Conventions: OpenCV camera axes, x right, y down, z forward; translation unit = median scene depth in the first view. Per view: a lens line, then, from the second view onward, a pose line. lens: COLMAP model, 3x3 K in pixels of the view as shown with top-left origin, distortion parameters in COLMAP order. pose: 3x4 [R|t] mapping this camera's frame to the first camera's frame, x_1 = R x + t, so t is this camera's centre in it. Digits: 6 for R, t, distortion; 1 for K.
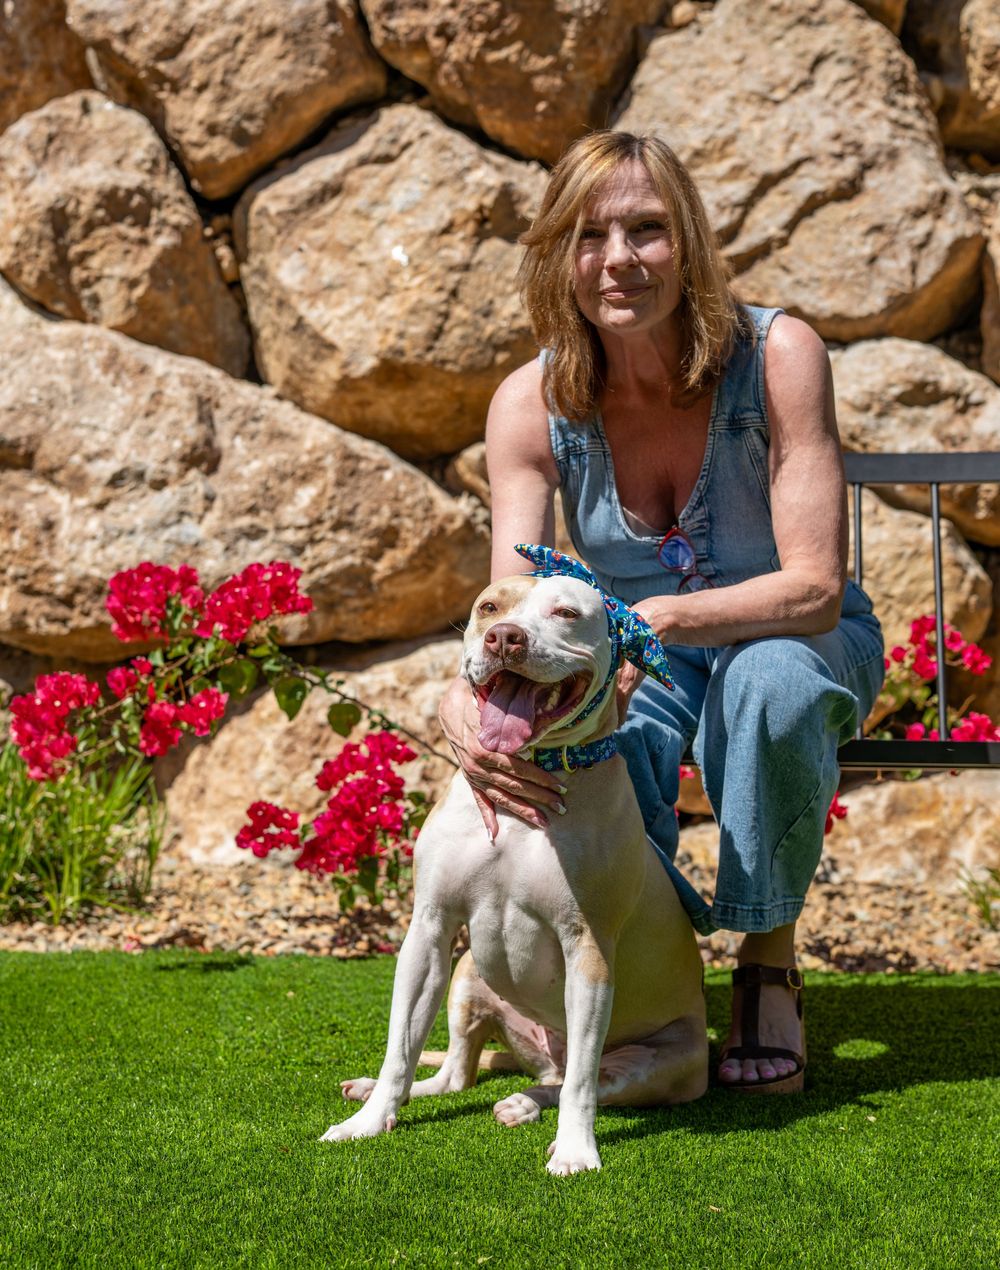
lens RADIAL K [[2142.4, 0, 500.0], [0, 2142.4, 635.0], [0, 0, 1]] dist [-0.028363, 0.136880]
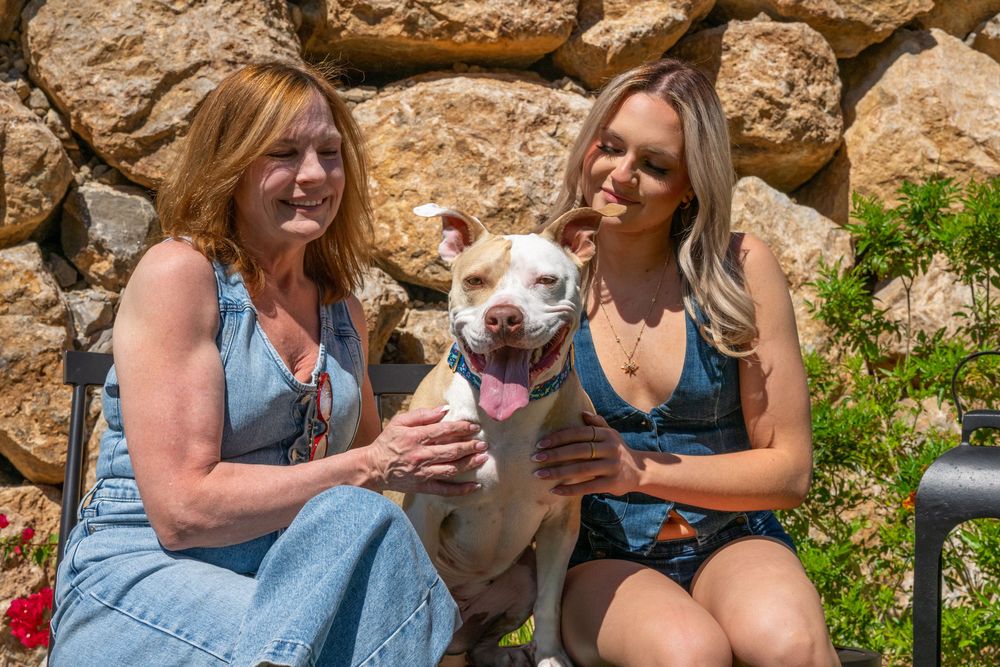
lens RADIAL K [[1397.9, 0, 497.6], [0, 1397.9, 331.8], [0, 0, 1]] dist [-0.008040, 0.003633]
pose [[0.892185, 0.008991, 0.451581, -0.062452], [-0.001222, 0.999846, -0.017494, -0.057427], [-0.451669, 0.015056, 0.892059, 0.225781]]
